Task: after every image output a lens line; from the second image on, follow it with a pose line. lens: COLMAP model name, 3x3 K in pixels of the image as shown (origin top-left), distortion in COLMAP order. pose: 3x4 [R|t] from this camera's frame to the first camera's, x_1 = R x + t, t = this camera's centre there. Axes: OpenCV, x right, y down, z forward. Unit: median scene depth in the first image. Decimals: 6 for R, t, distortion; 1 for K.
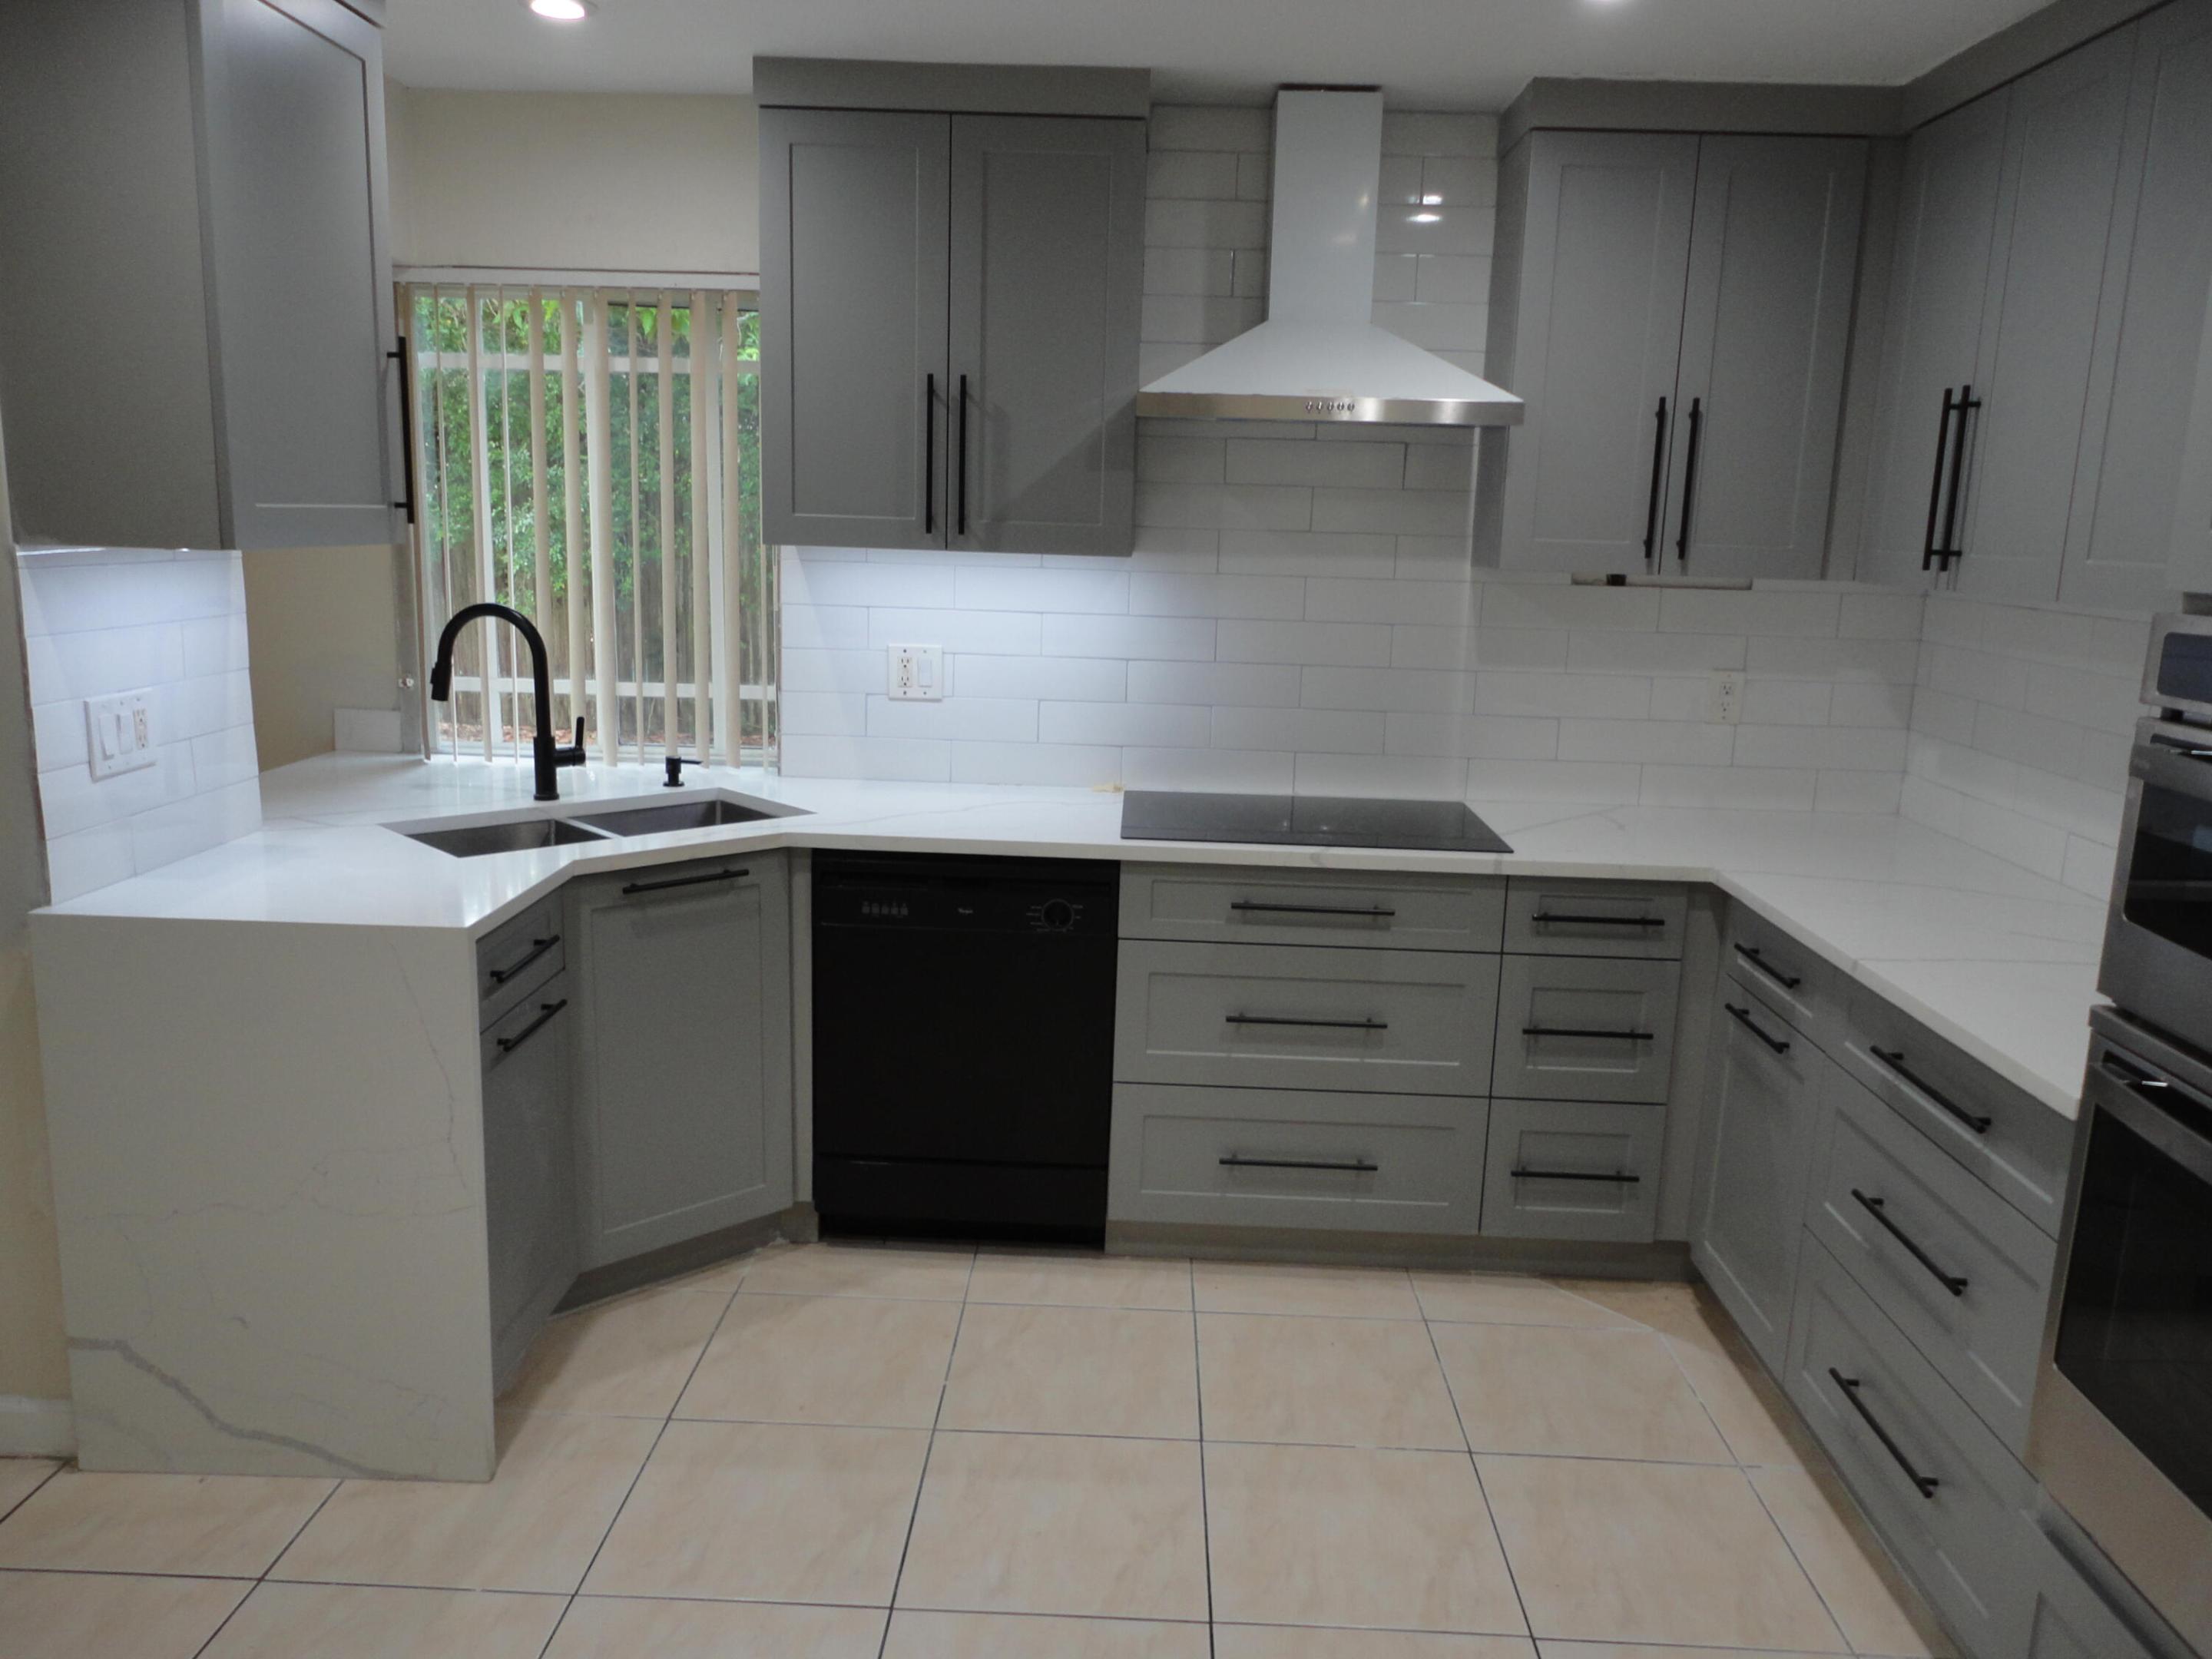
lens RADIAL K [[1626.8, 0, 1115.4], [0, 1626.8, 827.5], [0, 0, 1]] dist [0.008867, 0.002135]
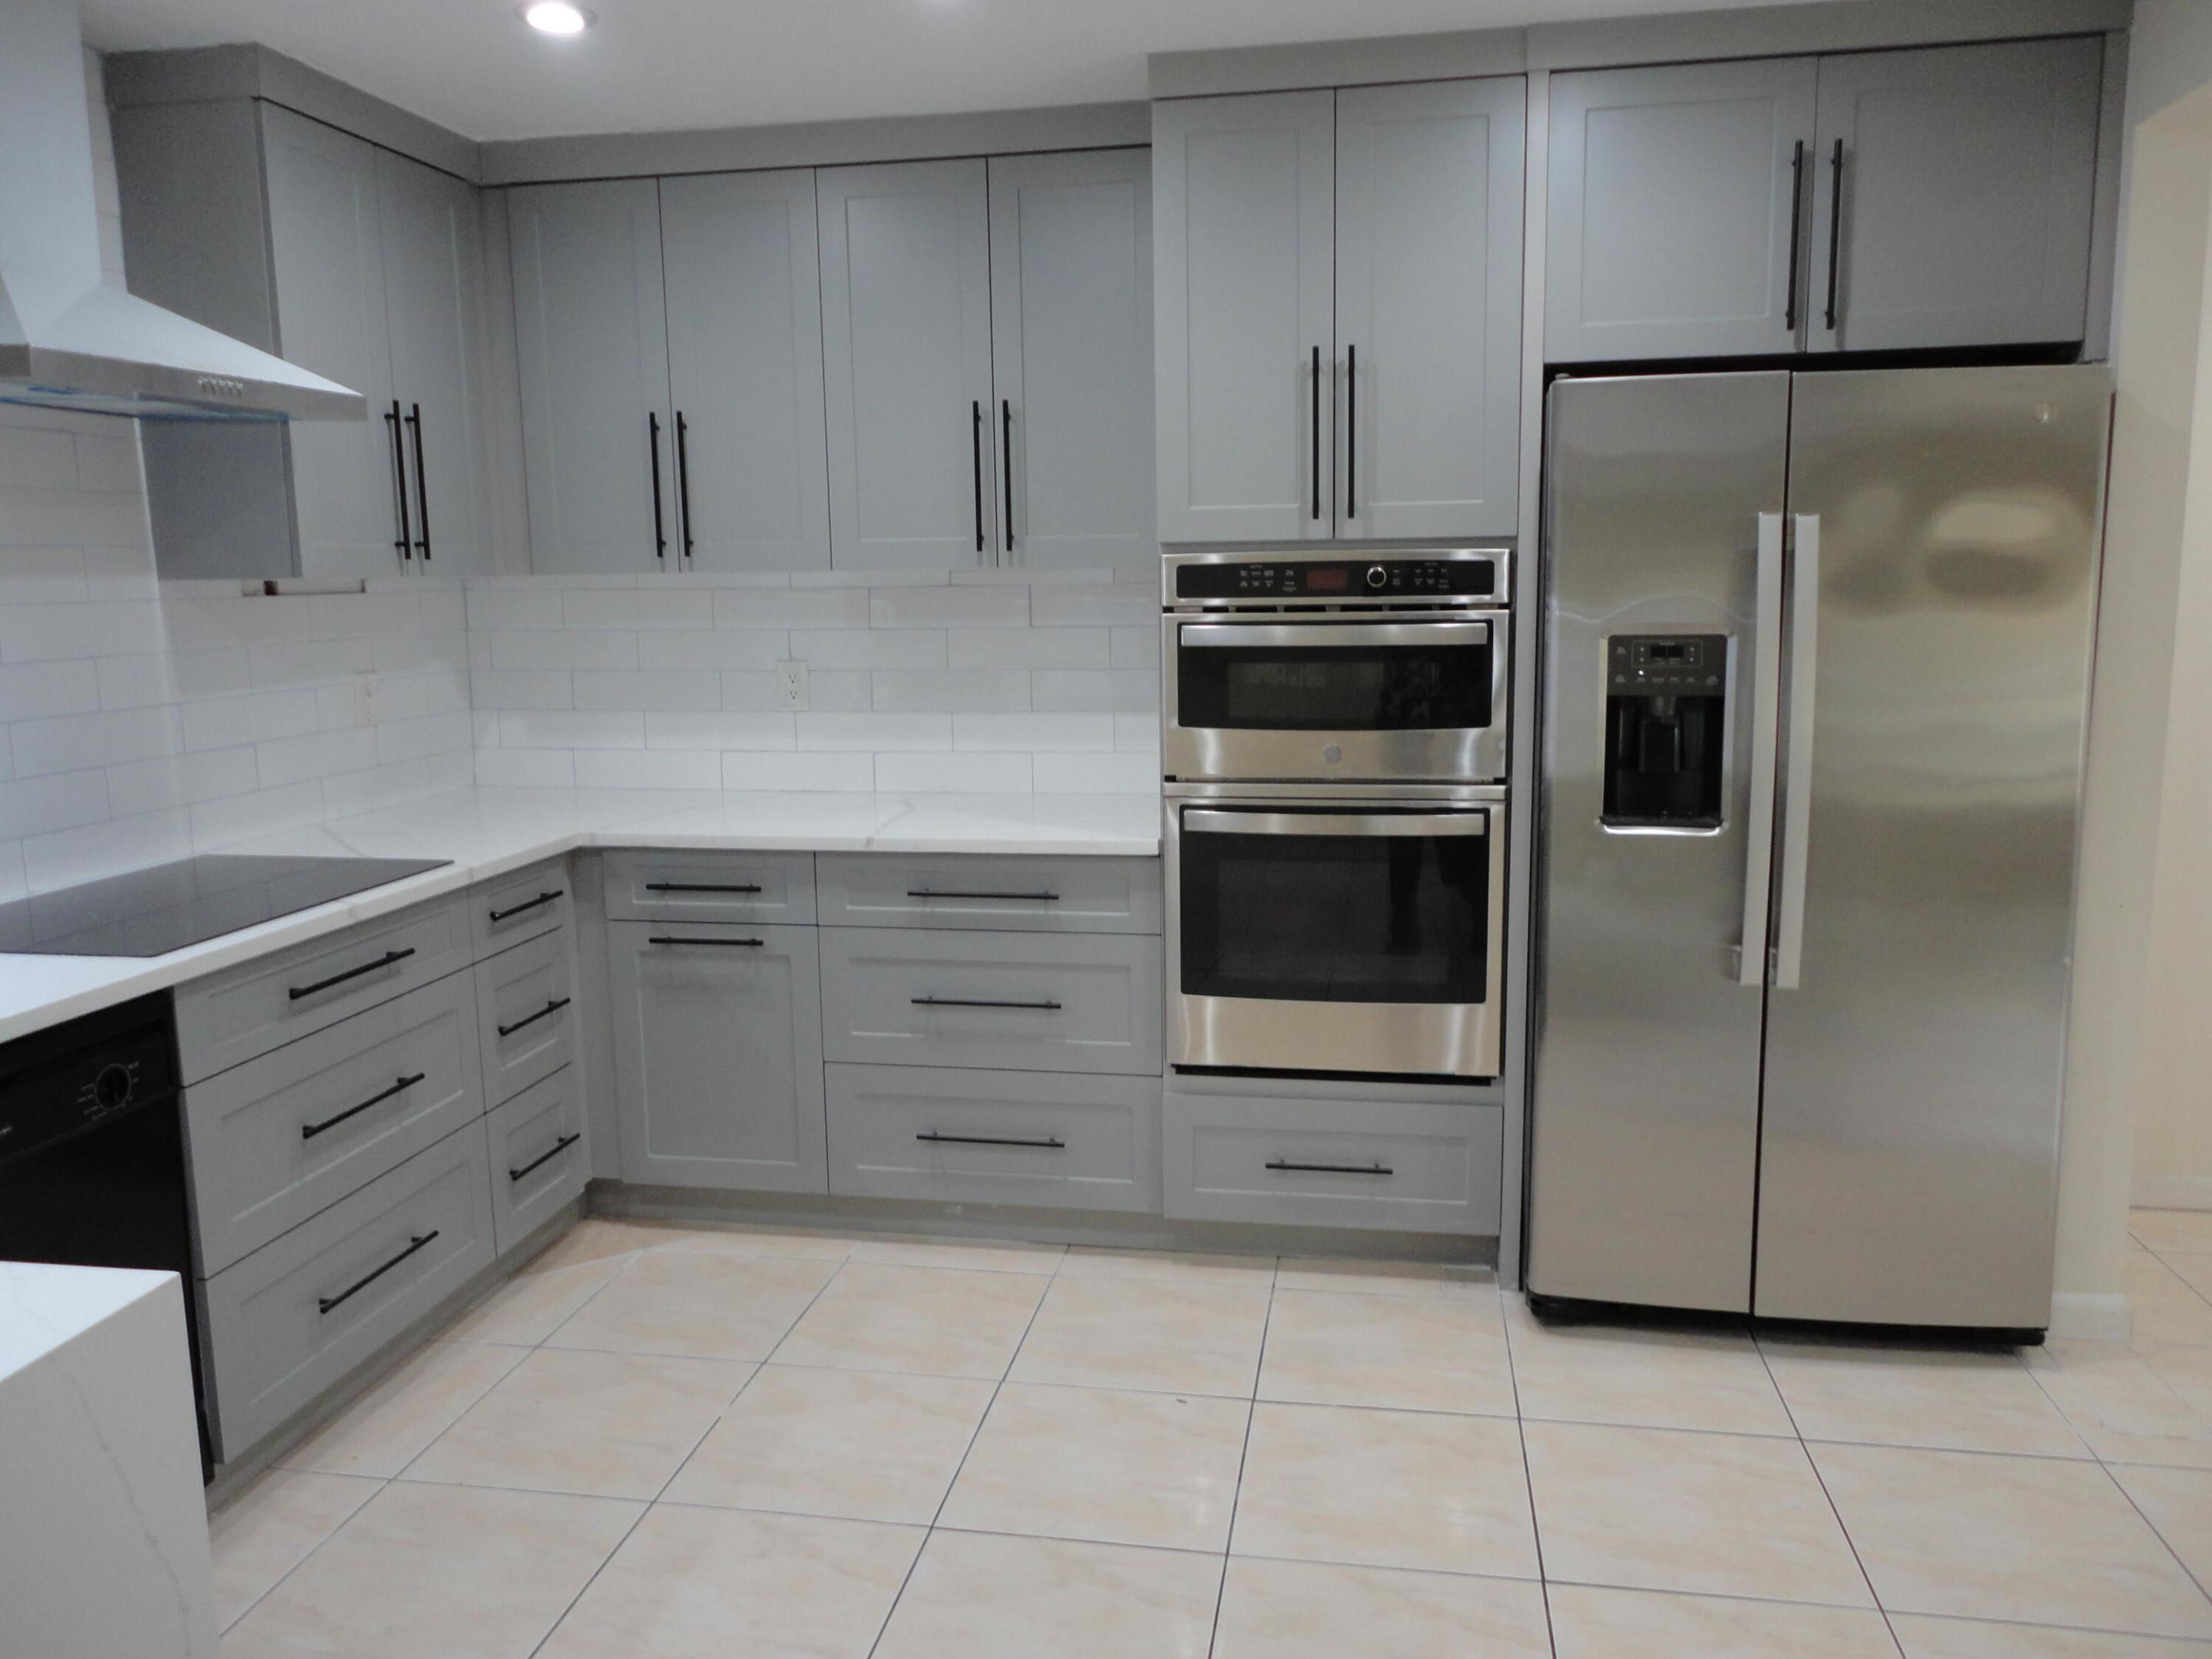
lens RADIAL K [[1626.8, 0, 1118.1], [0, 1626.8, 825.3], [0, 0, 1]] dist [0.008867, 0.002135]
pose [[0.141049, -0.188712, 0.971850, -0.630657], [0.209084, 0.965200, 0.157075, -0.074280], [-0.967672, 0.181043, 0.175597, 0.432984]]
